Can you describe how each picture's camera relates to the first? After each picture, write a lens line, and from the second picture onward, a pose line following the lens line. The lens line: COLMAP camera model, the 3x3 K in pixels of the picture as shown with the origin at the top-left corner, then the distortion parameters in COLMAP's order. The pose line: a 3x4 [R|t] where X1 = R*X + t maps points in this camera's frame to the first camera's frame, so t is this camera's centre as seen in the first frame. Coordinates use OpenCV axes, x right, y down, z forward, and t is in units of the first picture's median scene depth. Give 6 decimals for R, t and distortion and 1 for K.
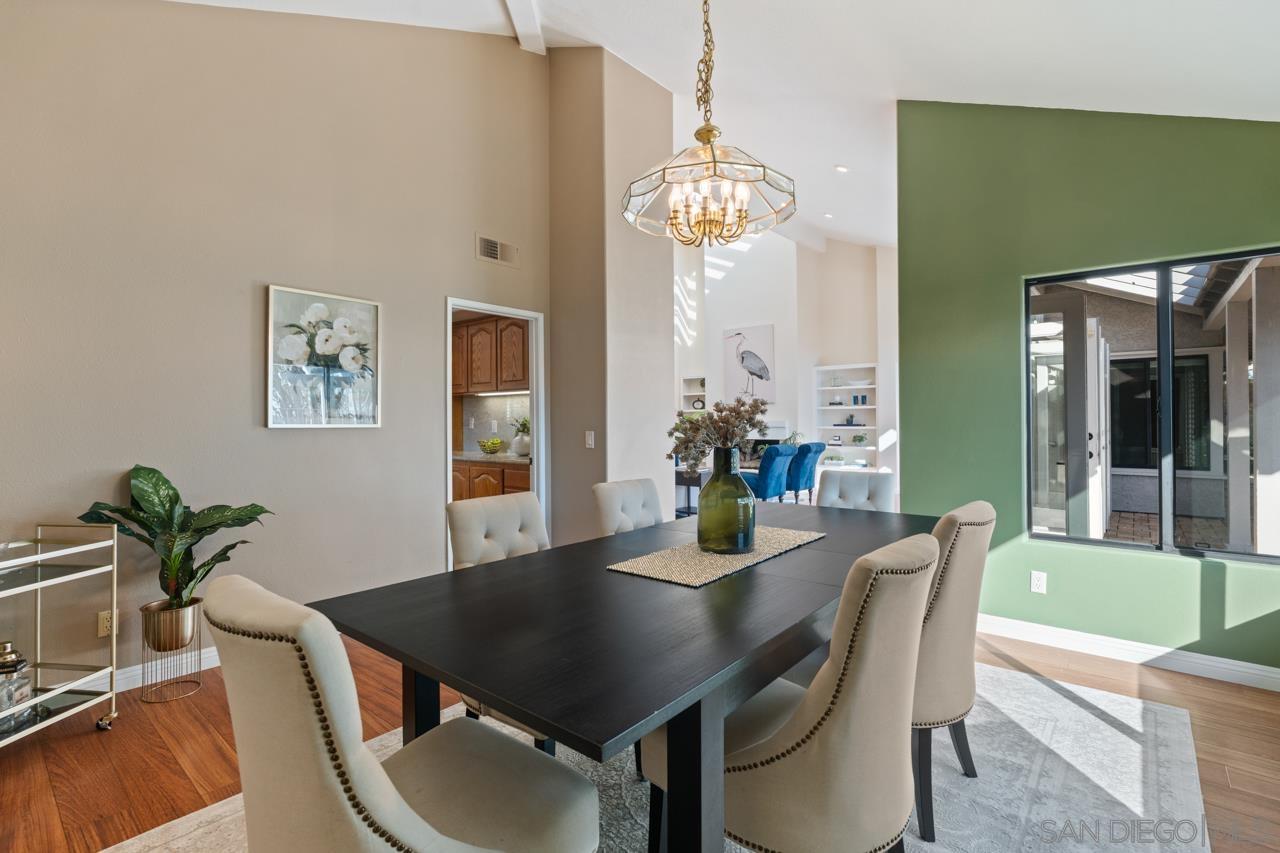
lens RADIAL K [[570.9, 0, 643.3], [0, 570.9, 422.0], [0, 0, 1]] dist [0.001550, 0.000440]
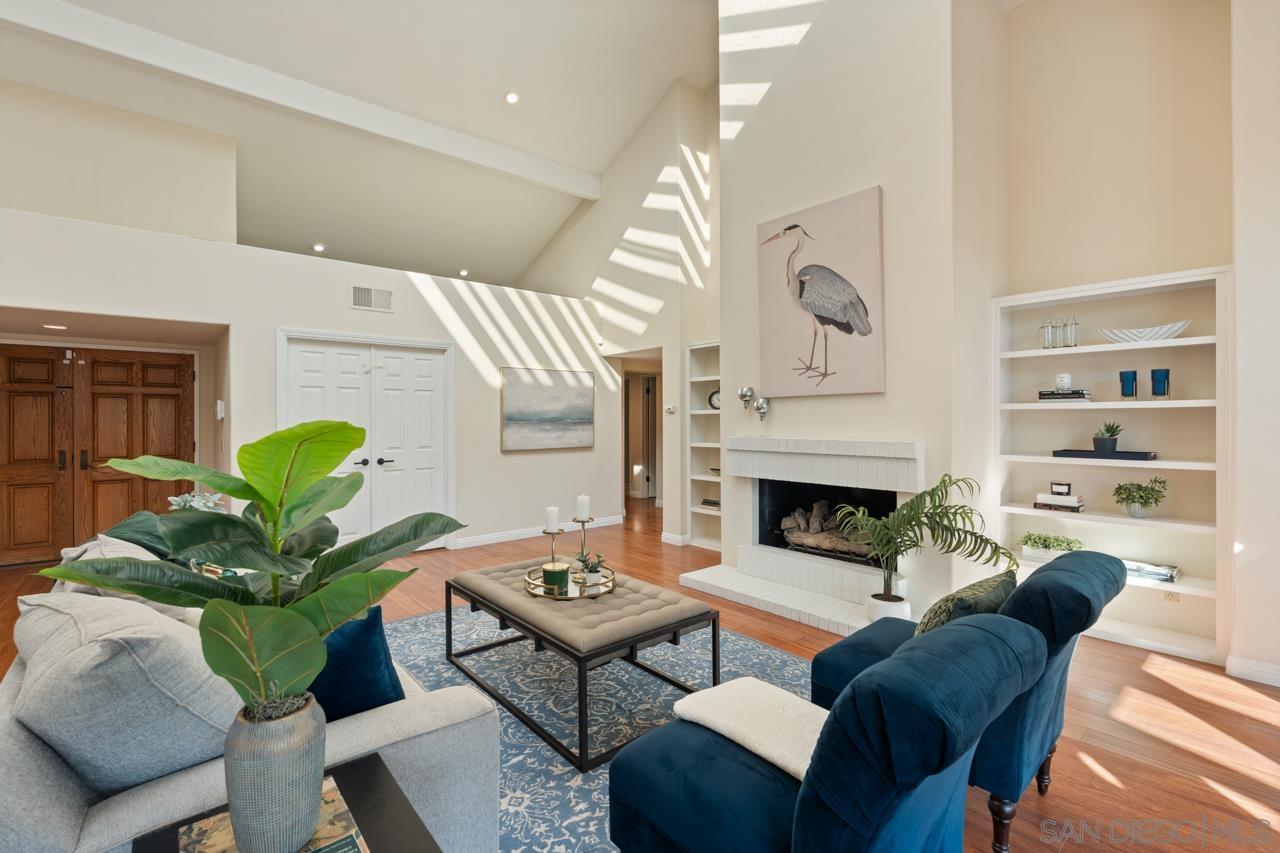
lens RADIAL K [[577.6, 0, 639.7], [0, 577.6, 419.2], [0, 0, 1]] dist [-0.000980, 0.000121]
pose [[0.985928, 0.003782, -0.167131, 0.133754], [-0.004607, 0.999979, -0.004544, -0.013467], [0.167110, 0.005250, 0.985924, 0.592375]]
